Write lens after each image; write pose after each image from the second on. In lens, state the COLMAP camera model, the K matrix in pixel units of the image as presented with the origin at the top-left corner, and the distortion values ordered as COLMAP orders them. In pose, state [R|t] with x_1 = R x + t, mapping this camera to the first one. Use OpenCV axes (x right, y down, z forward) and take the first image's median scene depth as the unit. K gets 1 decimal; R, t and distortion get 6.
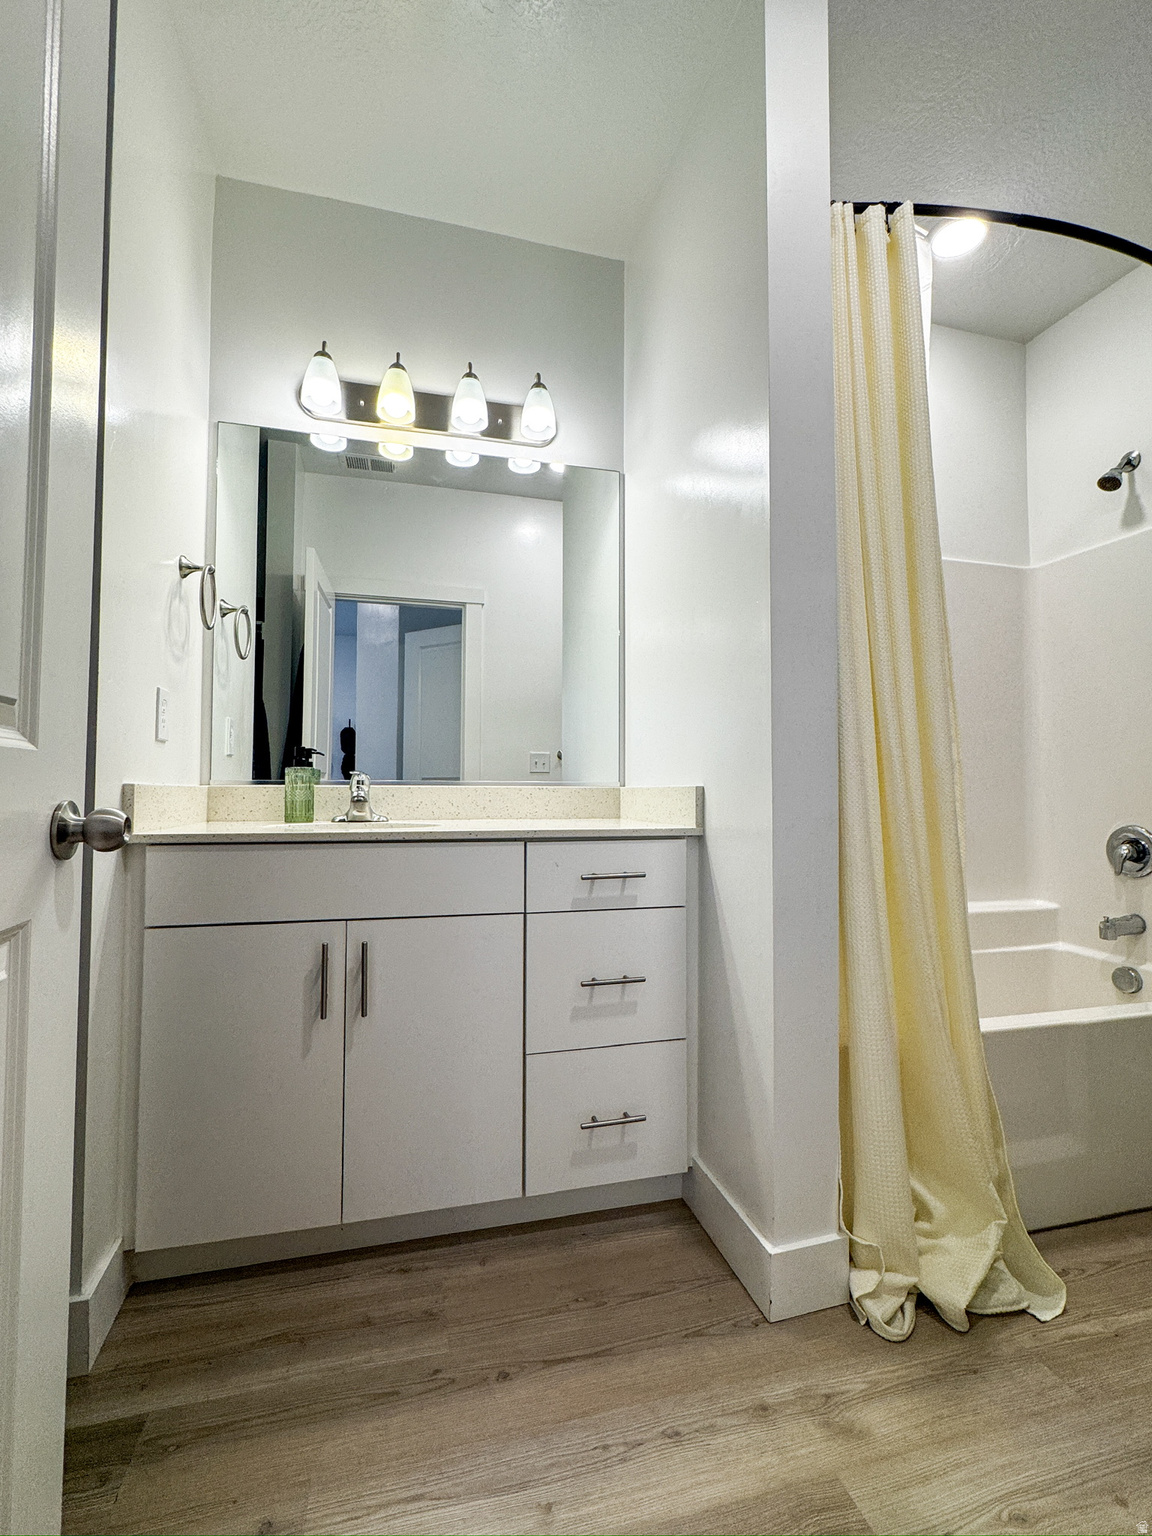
lens RADIAL K [[696.6, 0, 576.0], [0, 696.6, 768.0], [0, 0, 1]] dist [-0.003234, -0.000063]
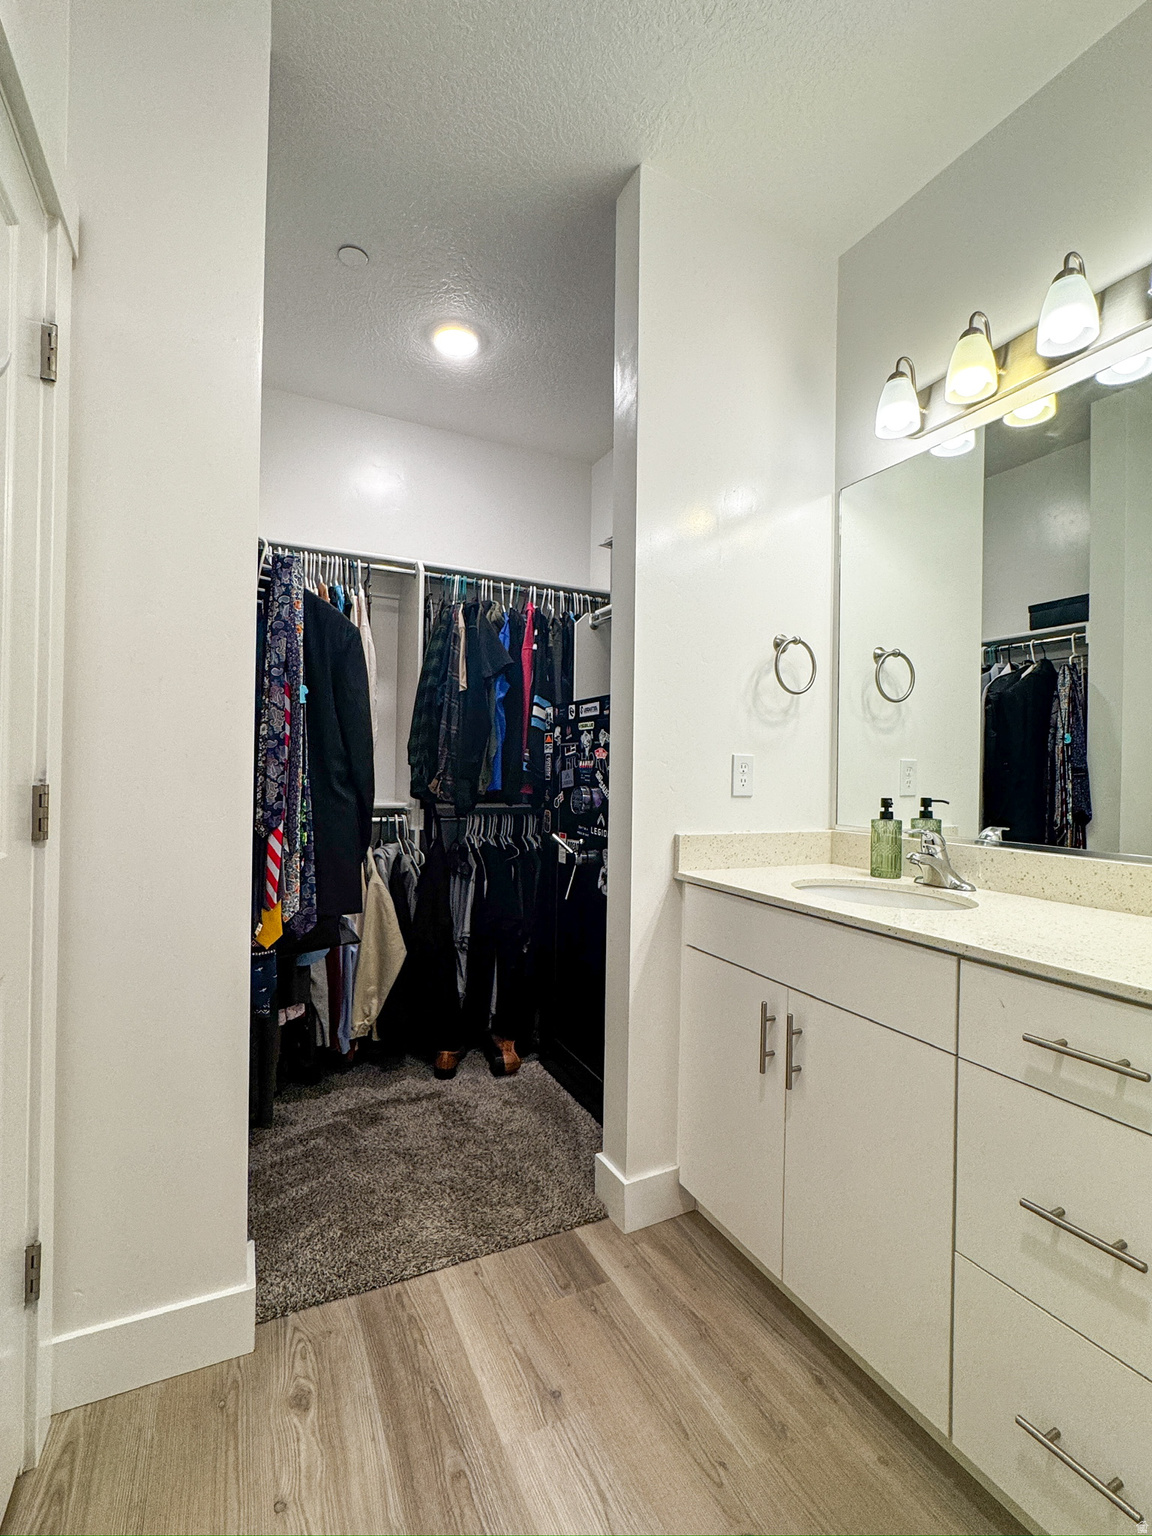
lens RADIAL K [[696.6, 0, 576.0], [0, 696.6, 768.0], [0, 0, 1]] dist [-0.003234, -0.000063]
pose [[0.189858, 0.001776, -0.981810, 0.485777], [0.015993, 0.999860, 0.004901, -0.086884], [0.981681, -0.016633, 0.189803, 0.417512]]
